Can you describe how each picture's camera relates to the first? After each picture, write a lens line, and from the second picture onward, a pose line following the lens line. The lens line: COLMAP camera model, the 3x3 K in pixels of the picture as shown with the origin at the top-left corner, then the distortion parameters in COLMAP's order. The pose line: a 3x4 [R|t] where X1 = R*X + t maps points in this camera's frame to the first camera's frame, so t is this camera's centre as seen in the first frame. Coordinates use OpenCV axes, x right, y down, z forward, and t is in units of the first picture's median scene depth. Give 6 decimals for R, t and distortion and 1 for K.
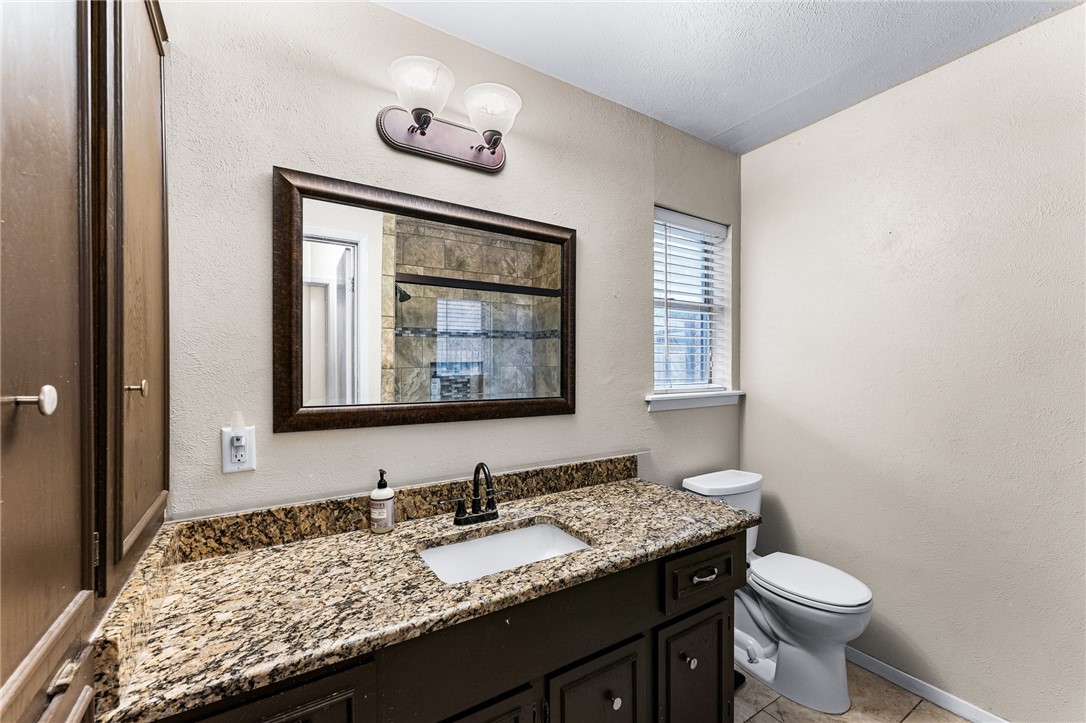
lens RADIAL K [[434.3, 0, 534.6], [0, 434.3, 366.3], [0, 0, 1]] dist [-0.004044, 0.000032]
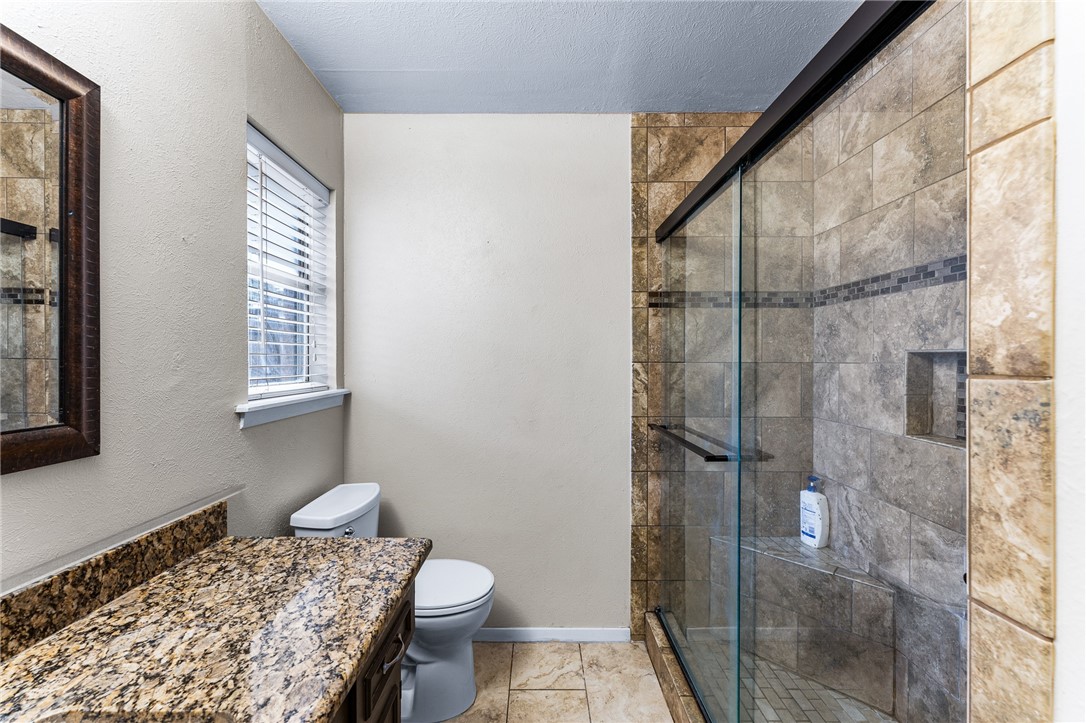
lens RADIAL K [[434.3, 0, 547.7], [0, 434.3, 364.2], [0, 0, 1]] dist [-0.004044, 0.000032]
pose [[0.524149, -0.003170, 0.851621, -0.060932], [-0.005650, 0.999958, 0.007199, -0.001092], [-0.851608, -0.008585, 0.524109, 0.306752]]
